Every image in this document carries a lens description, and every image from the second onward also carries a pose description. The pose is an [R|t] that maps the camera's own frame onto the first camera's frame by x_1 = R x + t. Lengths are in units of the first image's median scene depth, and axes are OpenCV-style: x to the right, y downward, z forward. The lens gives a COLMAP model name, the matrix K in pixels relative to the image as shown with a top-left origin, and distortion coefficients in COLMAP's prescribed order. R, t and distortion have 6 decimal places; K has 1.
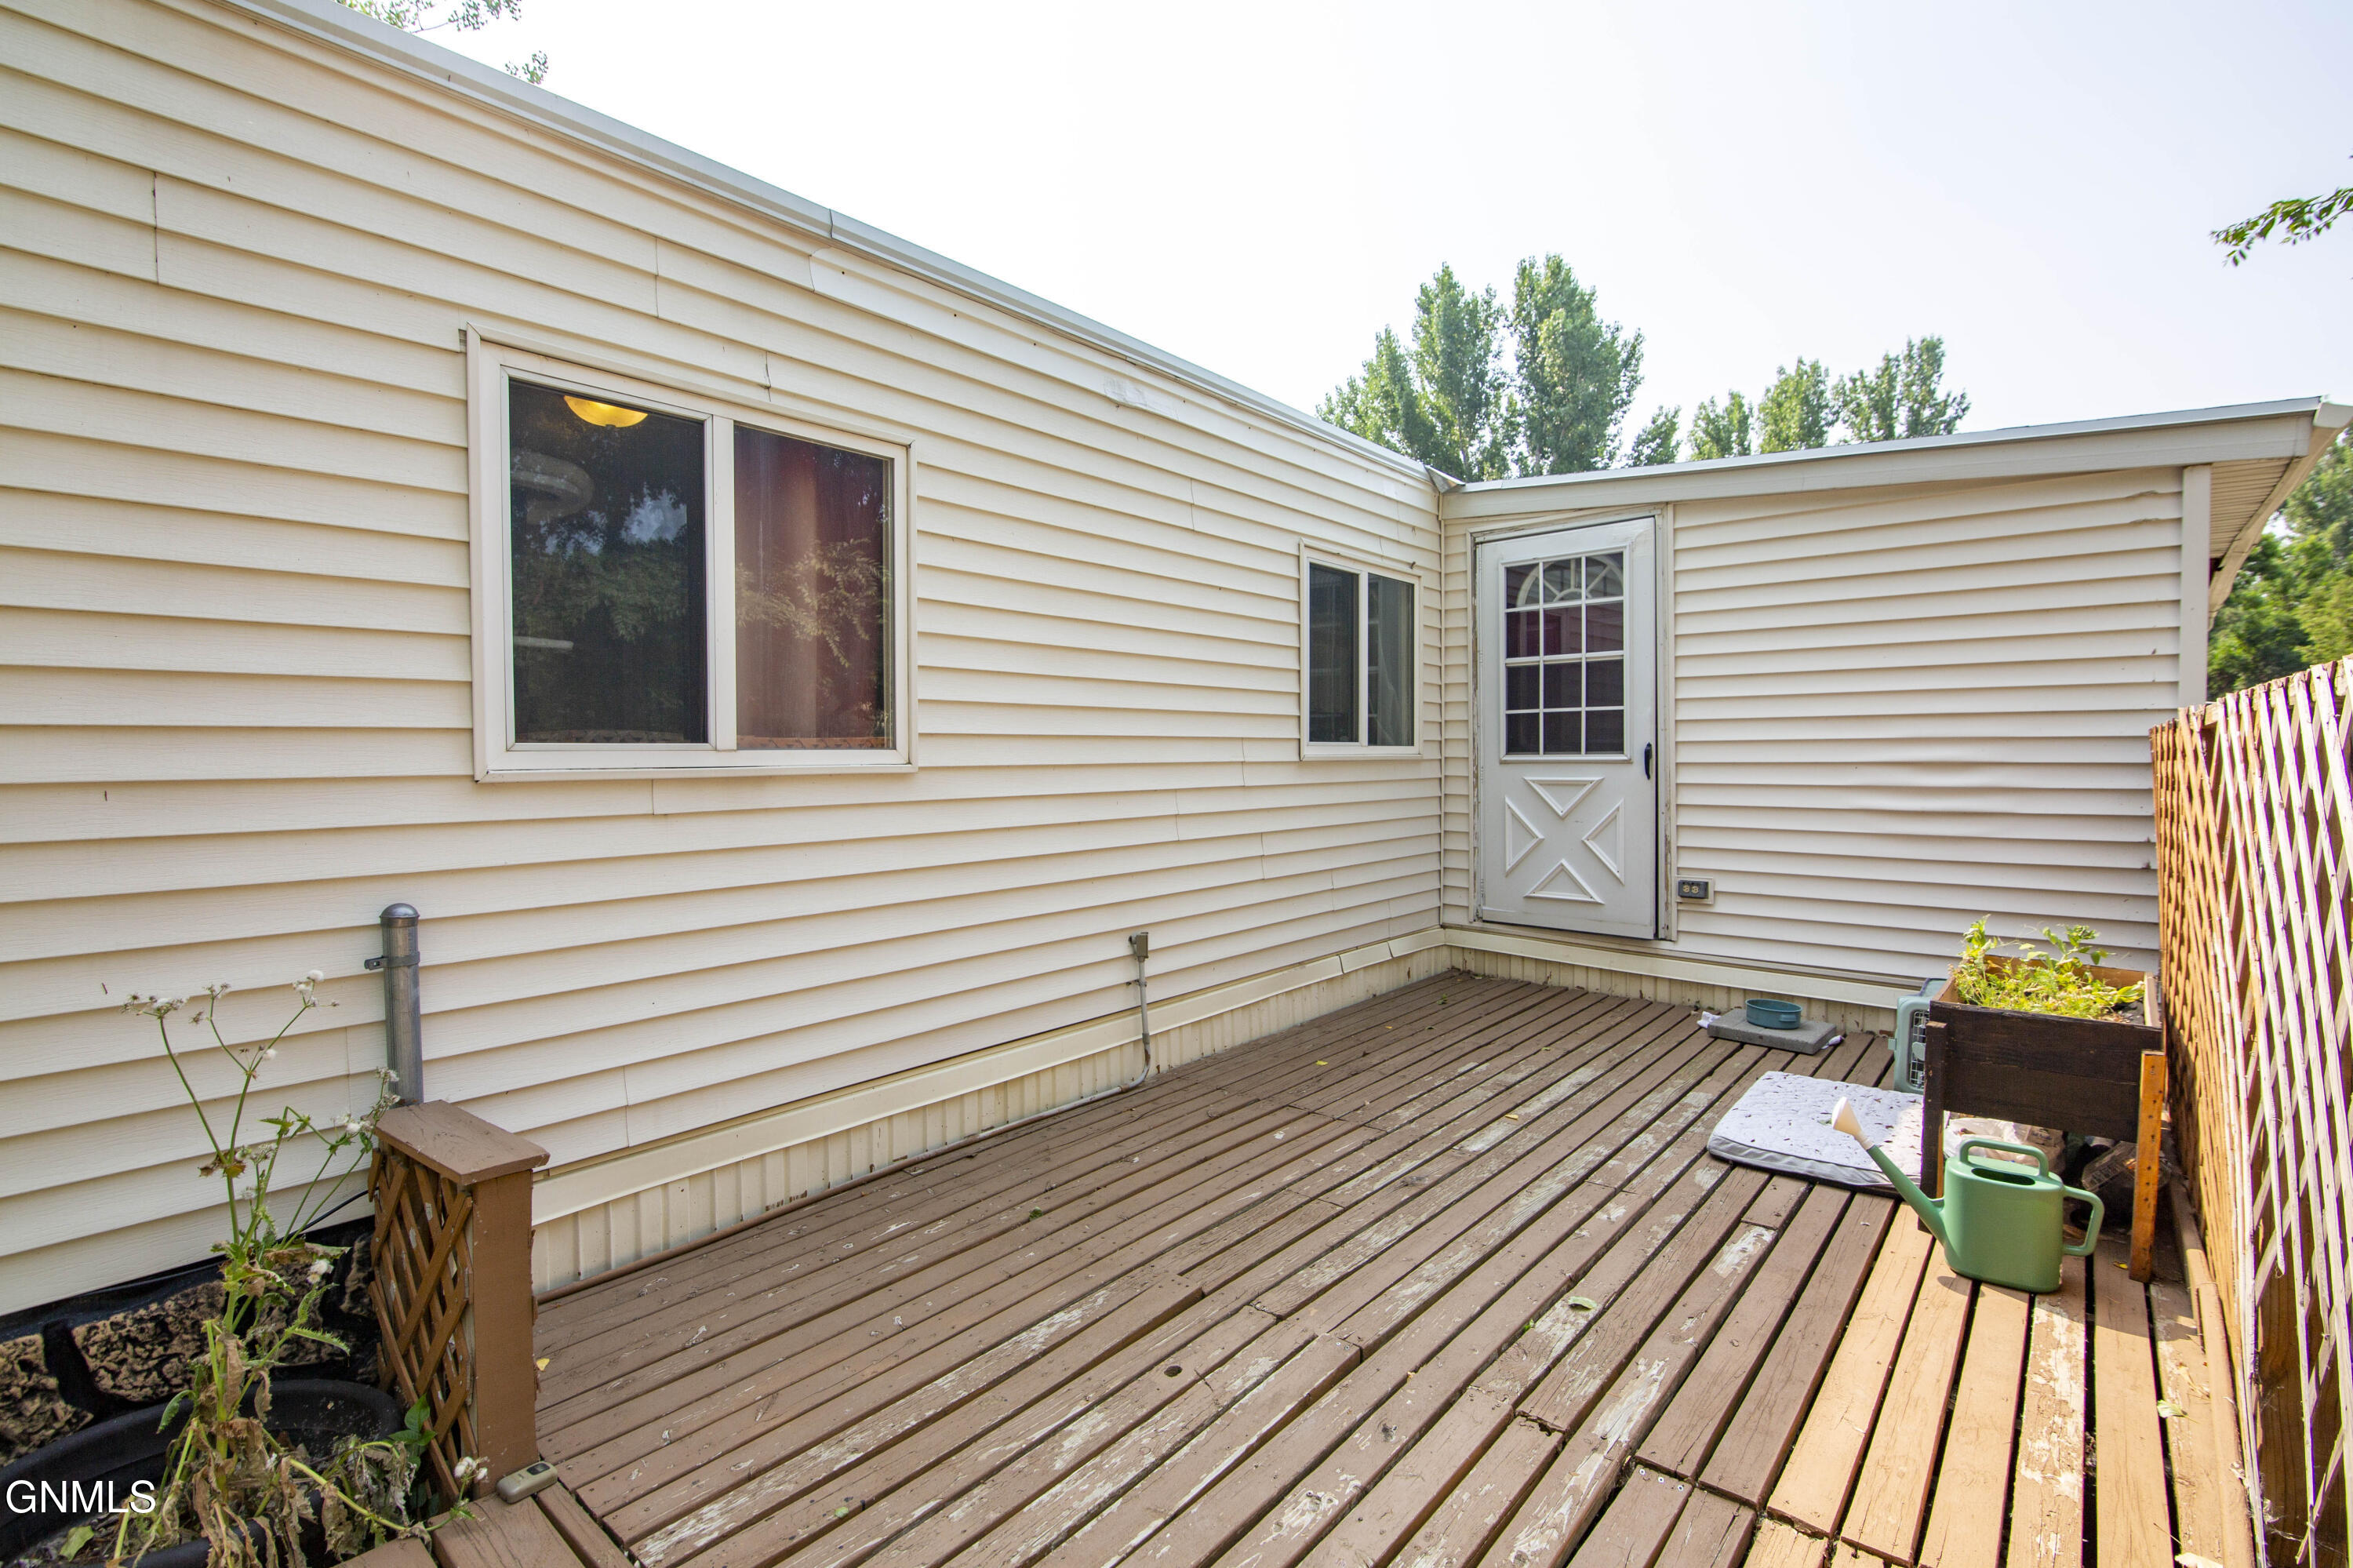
lens RADIAL K [[1089.0, 0, 1174.4], [0, 1089.0, 777.9], [0, 0, 1]] dist [-0.017990, 0.000469]
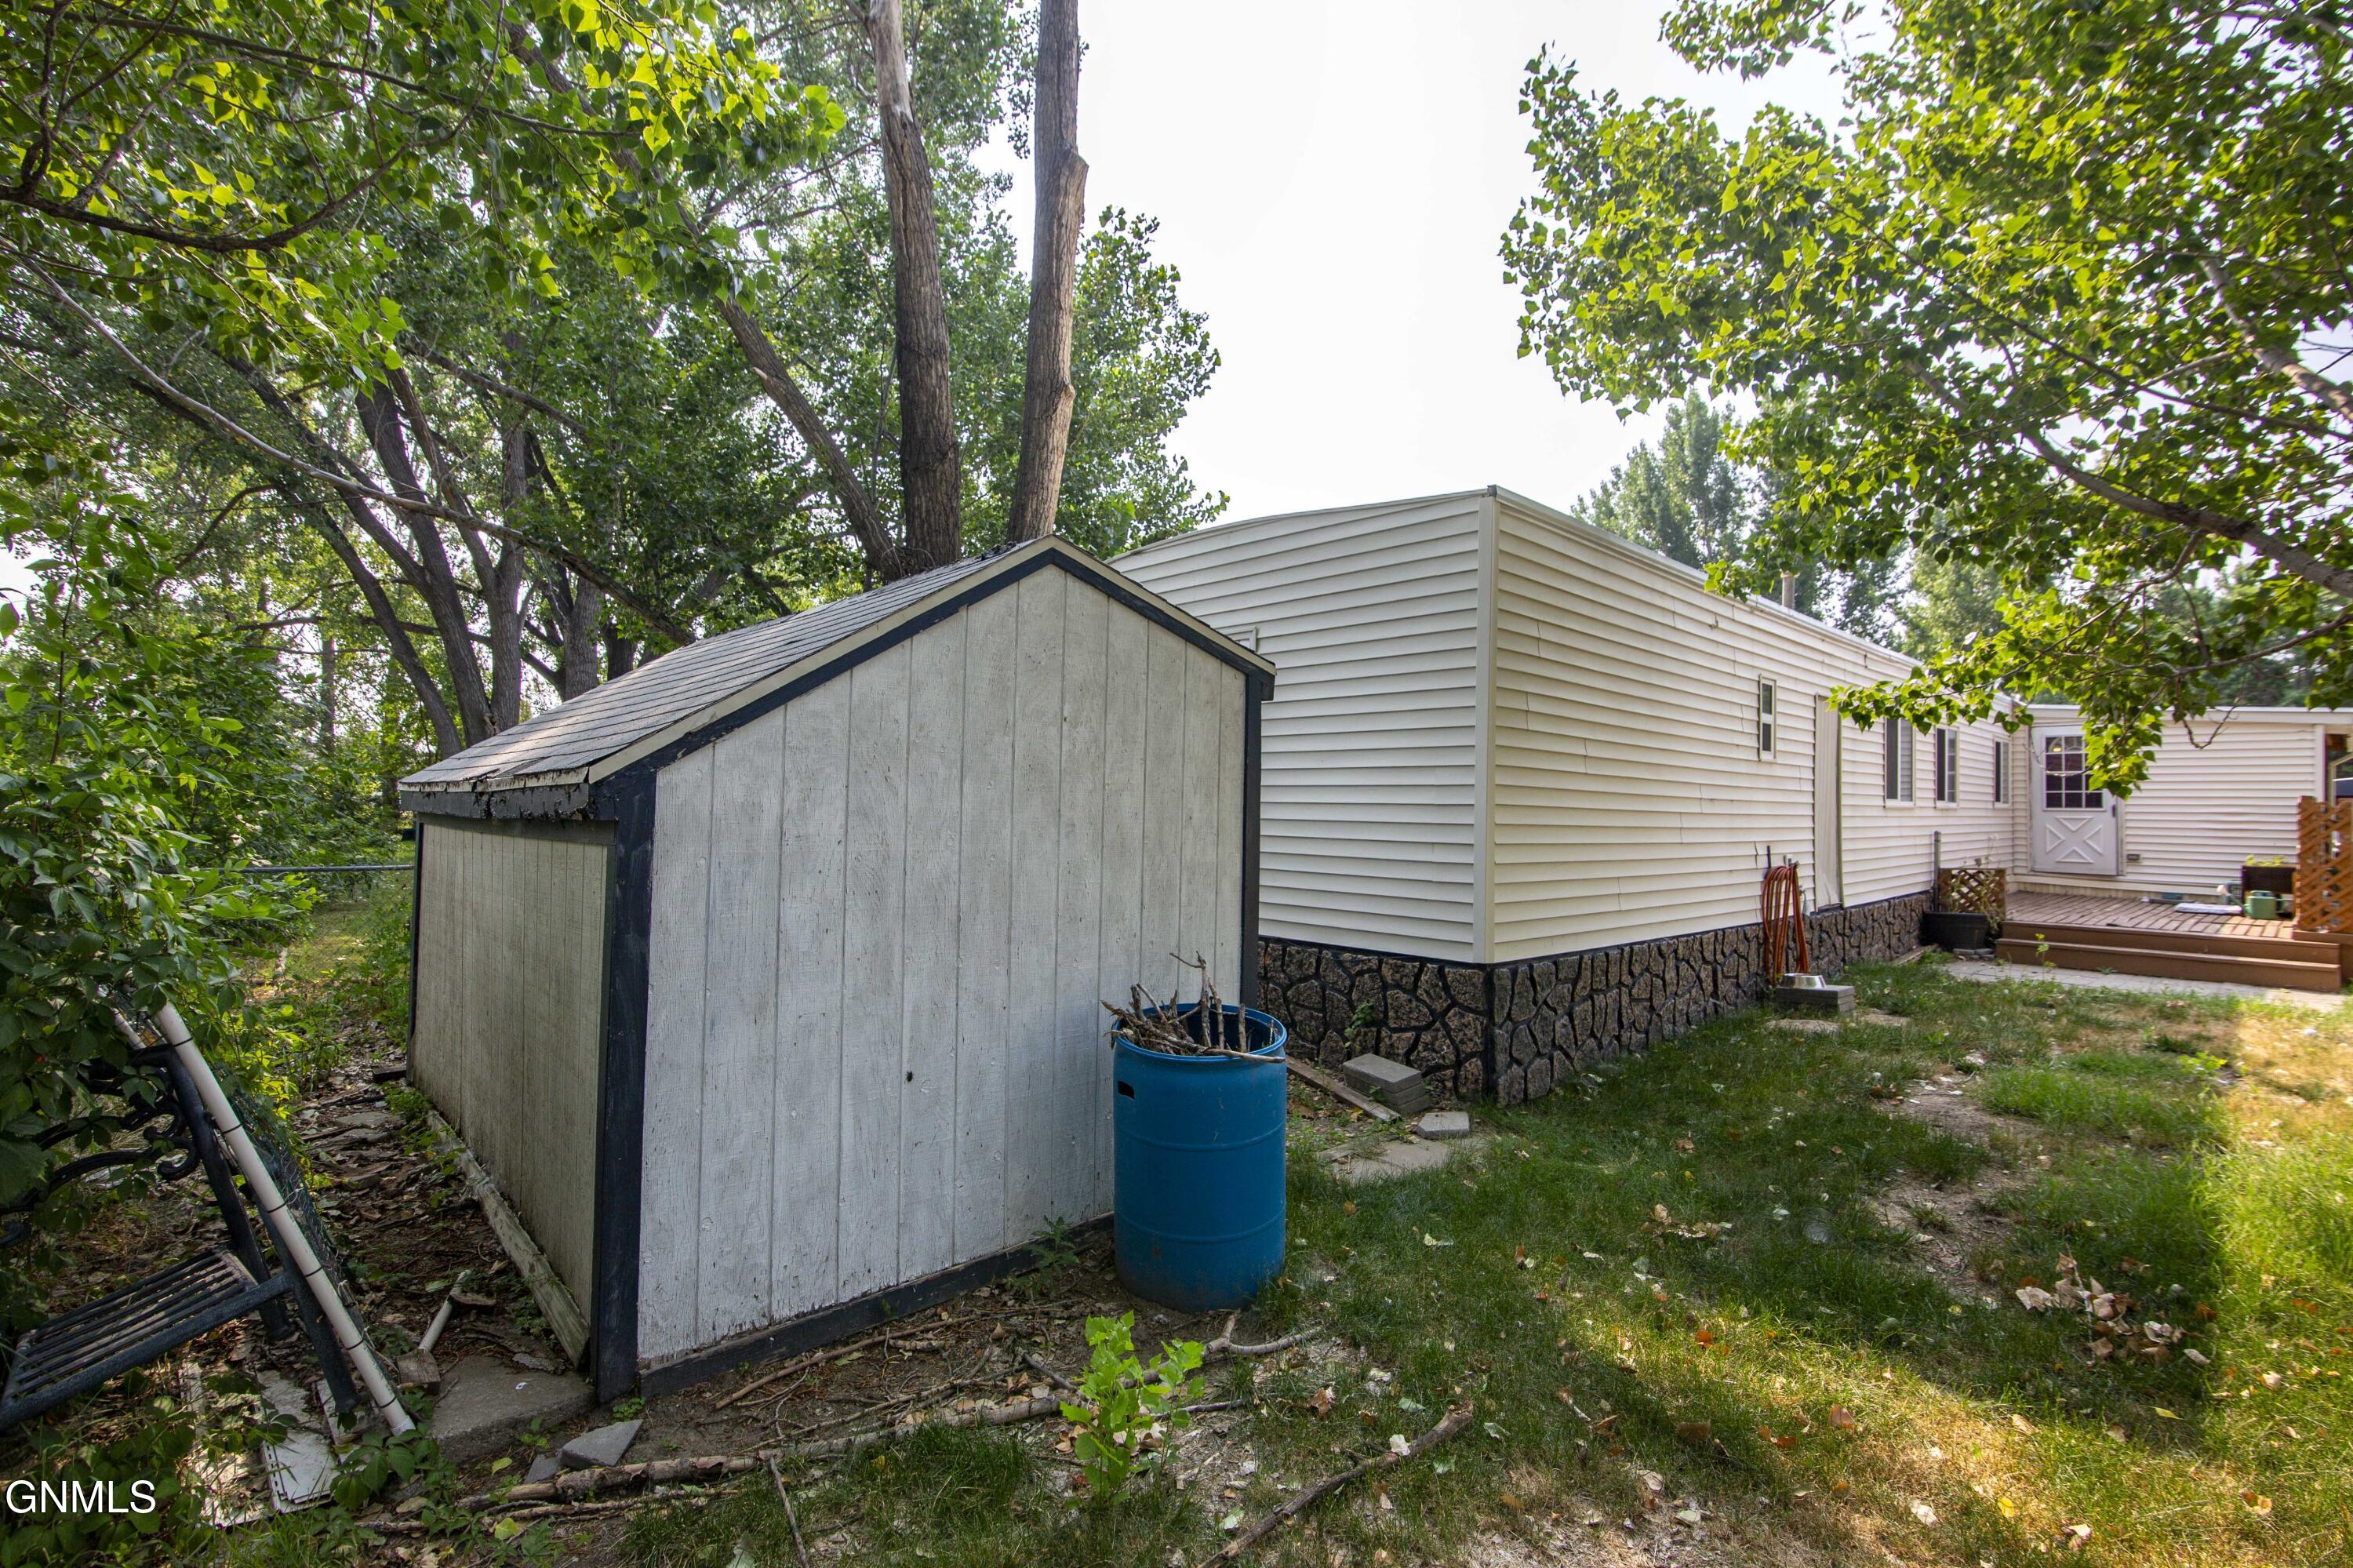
lens RADIAL K [[1089.0, 0, 1178.1], [0, 1089.0, 784.5], [0, 0, 1]] dist [-0.017990, 0.000469]
pose [[0.993457, 0.019910, -0.112461, -1.487808], [-0.024197, 0.999027, -0.036876, 0.068721], [0.111617, 0.039356, 0.992972, -1.823093]]
